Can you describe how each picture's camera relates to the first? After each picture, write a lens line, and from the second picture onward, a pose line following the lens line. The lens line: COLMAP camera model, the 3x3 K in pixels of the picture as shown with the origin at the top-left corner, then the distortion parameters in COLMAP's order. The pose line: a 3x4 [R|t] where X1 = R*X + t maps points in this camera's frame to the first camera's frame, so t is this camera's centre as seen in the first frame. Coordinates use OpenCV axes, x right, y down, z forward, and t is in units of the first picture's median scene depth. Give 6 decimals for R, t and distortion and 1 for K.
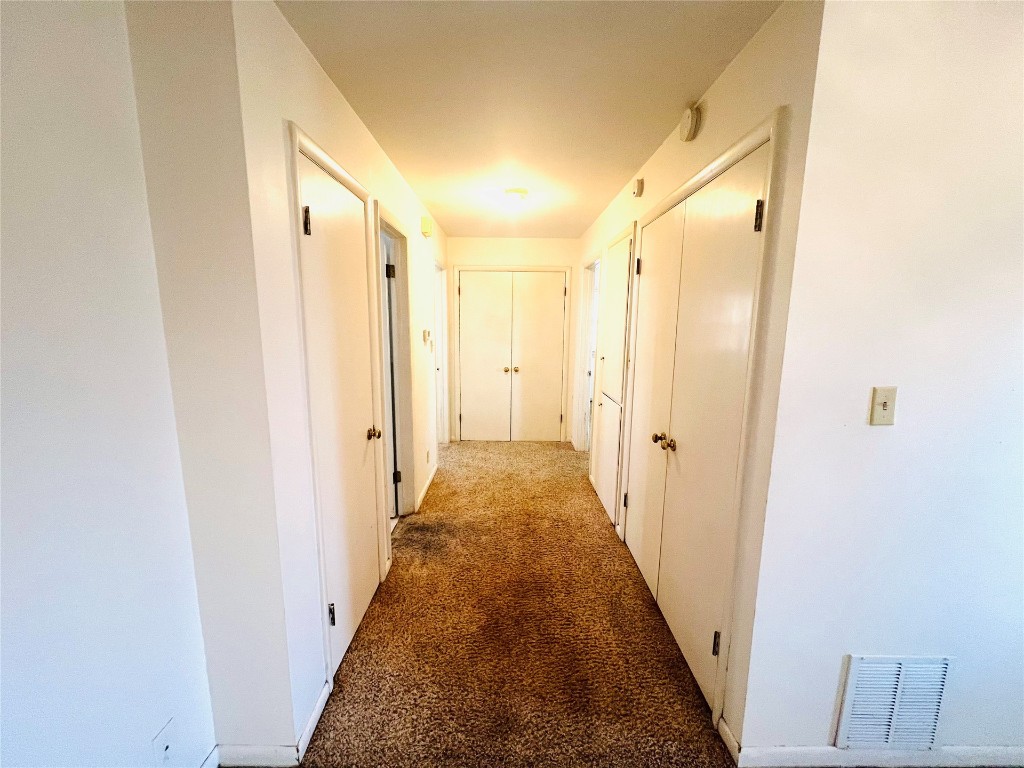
lens RADIAL K [[412.4, 0, 510.7], [0, 412.4, 382.8], [0, 0, 1]] dist [-0.003361, 0.001633]
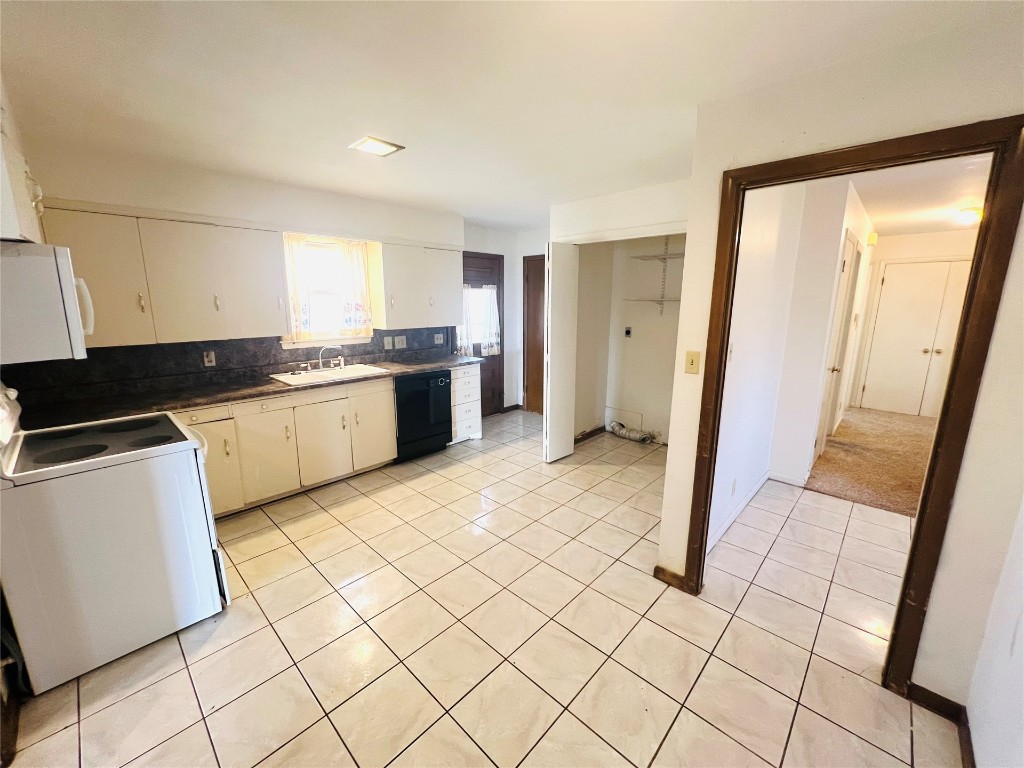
lens RADIAL K [[412.4, 0, 508.5], [0, 412.4, 386.1], [0, 0, 1]] dist [-0.003361, 0.001633]
pose [[0.719646, 0.133557, -0.681375, -0.087241], [-0.101410, 0.991021, 0.087145, 0.134331], [0.686895, 0.006385, 0.726729, -0.978955]]
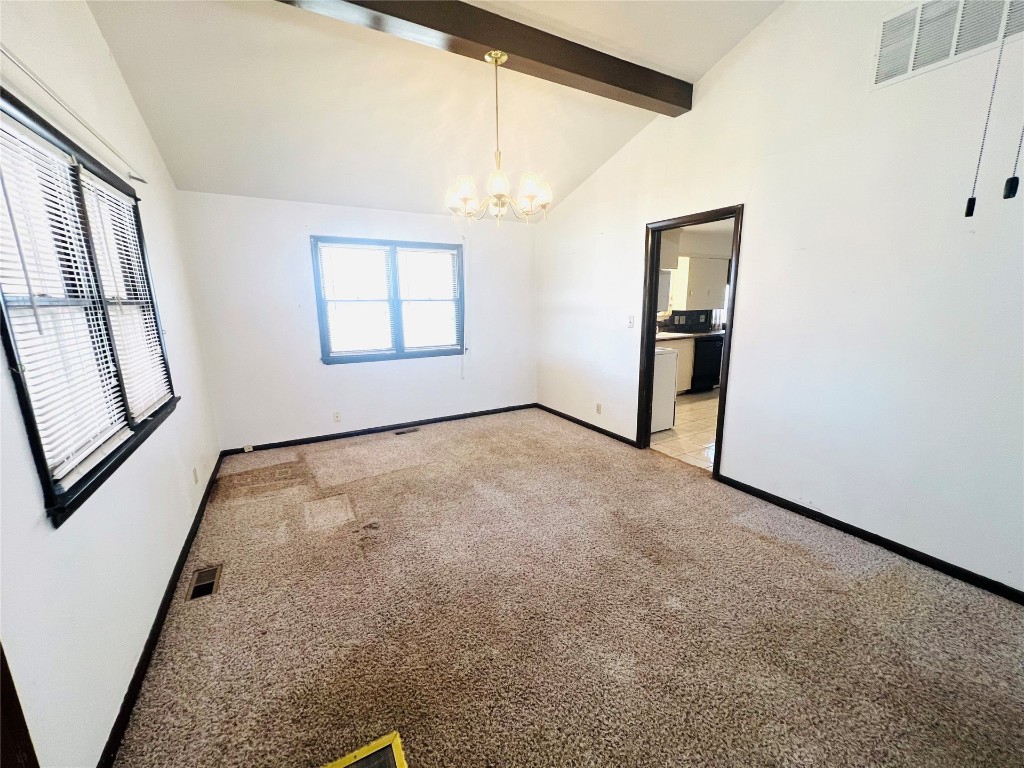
lens RADIAL K [[412.4, 0, 513.2], [0, 412.4, 381.7], [0, 0, 1]] dist [-0.003361, 0.001633]
pose [[0.490692, 0.156491, -0.857165, 0.157998], [-0.113139, 0.986855, 0.115401, 0.333969], [0.863957, 0.040352, 0.501947, -2.144347]]
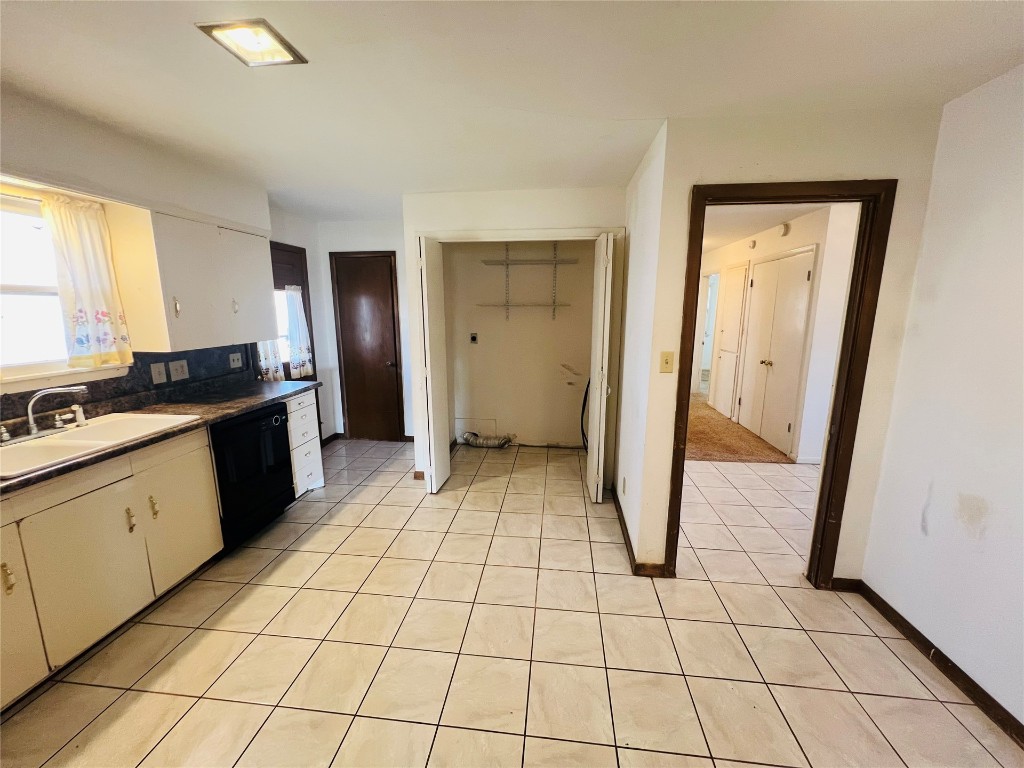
lens RADIAL K [[412.4, 0, 514.0], [0, 412.4, 385.2], [0, 0, 1]] dist [-0.003361, 0.001633]
pose [[0.992915, 0.012580, -0.118159, -0.530039], [-0.008824, 0.999441, 0.032253, 0.143896], [0.118499, -0.030982, 0.992471, -1.023833]]
